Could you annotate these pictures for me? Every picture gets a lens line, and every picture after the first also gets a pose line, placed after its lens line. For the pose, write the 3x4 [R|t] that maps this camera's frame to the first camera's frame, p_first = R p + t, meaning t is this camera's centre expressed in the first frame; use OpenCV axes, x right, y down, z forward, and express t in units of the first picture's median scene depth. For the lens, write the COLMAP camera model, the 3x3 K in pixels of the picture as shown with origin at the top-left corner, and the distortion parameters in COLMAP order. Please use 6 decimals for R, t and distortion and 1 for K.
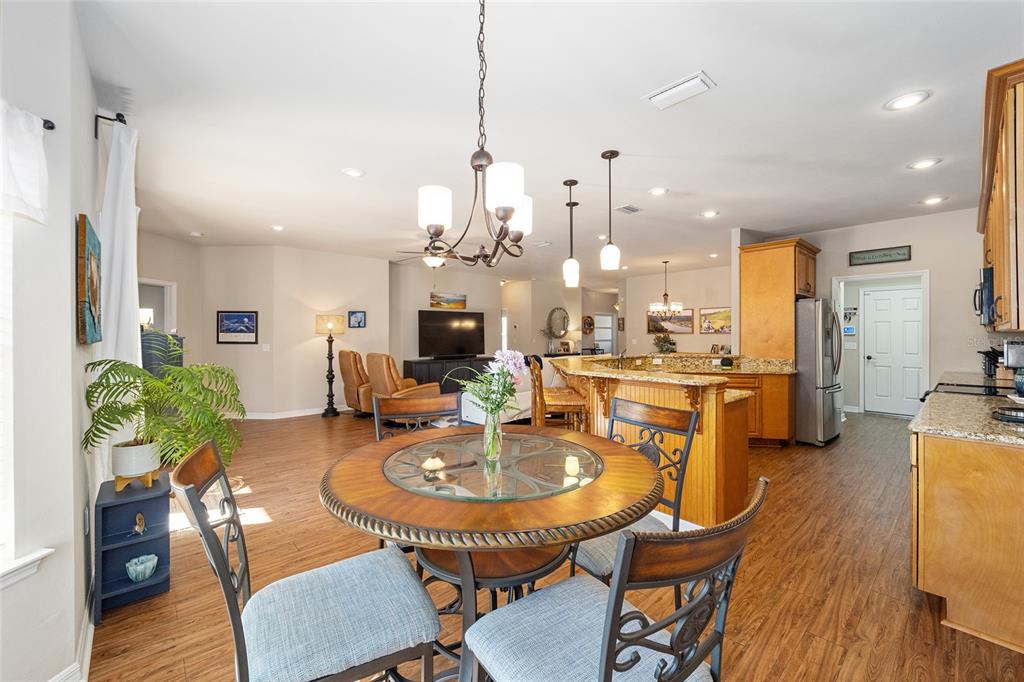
lens RADIAL K [[411.5, 0, 510.6], [0, 411.5, 339.9], [0, 0, 1]] dist [-0.003207, -0.001651]
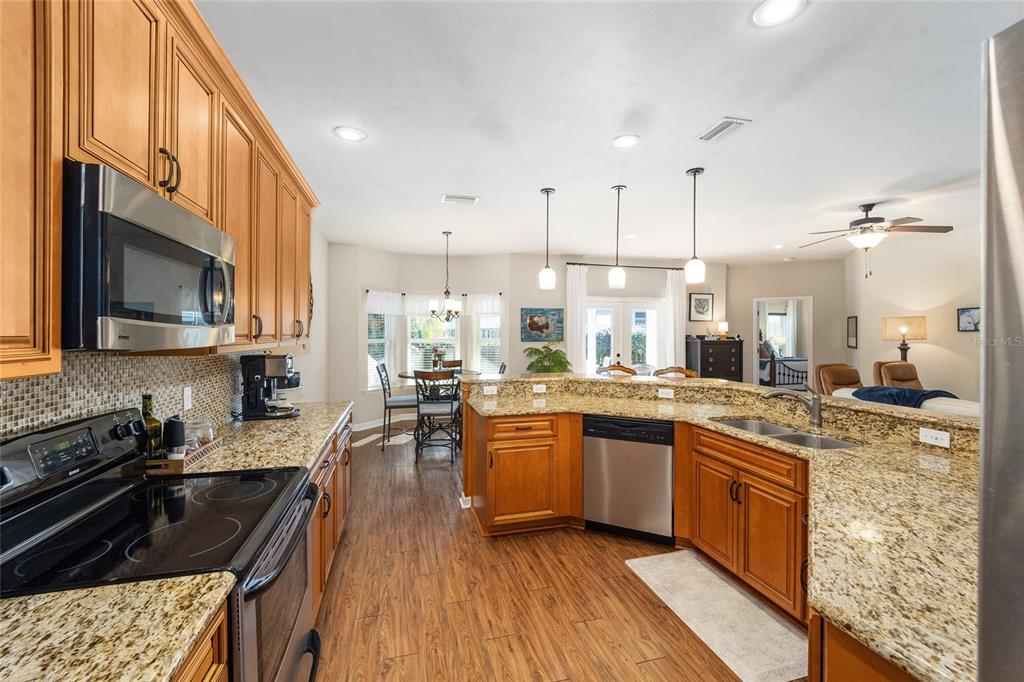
lens RADIAL K [[411.5, 0, 507.6], [0, 411.5, 343.4], [0, 0, 1]] dist [-0.003207, -0.001651]
pose [[-0.459436, 0.021408, -0.887953, 0.531987], [-0.015133, 0.999376, 0.031924, -0.019351], [0.888082, 0.028104, -0.458826, 0.570242]]
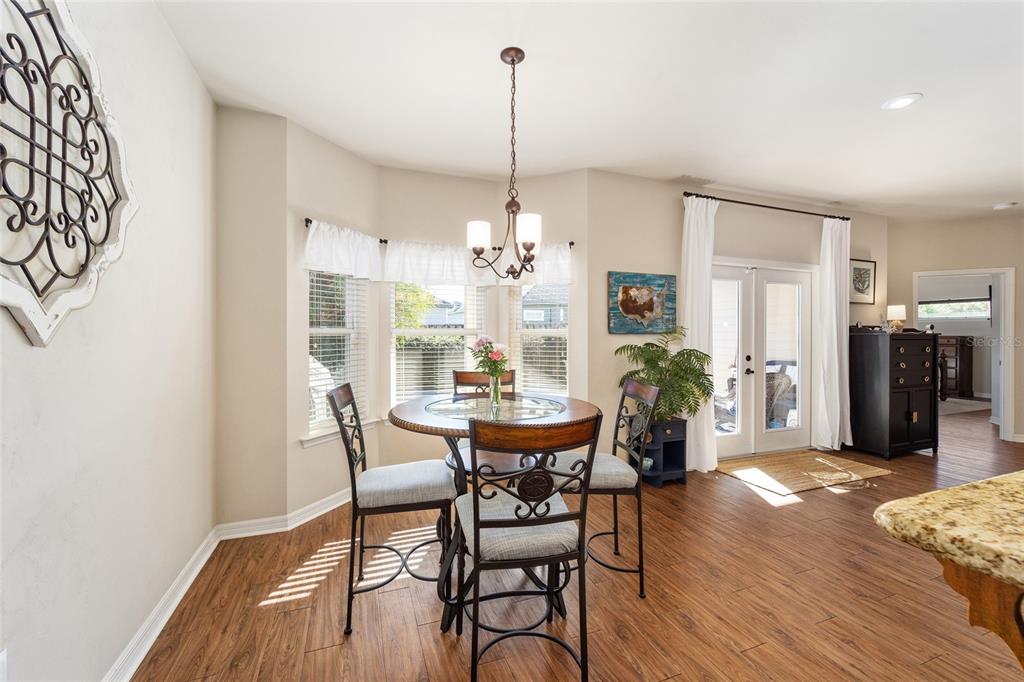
lens RADIAL K [[411.5, 0, 503.8], [0, 411.5, 339.3], [0, 0, 1]] dist [-0.003207, -0.001651]
pose [[-0.370437, 0.009516, -0.928809, 0.235856], [-0.017046, 0.999709, 0.017041, 0.003174], [0.928701, 0.022146, -0.370167, 0.272530]]
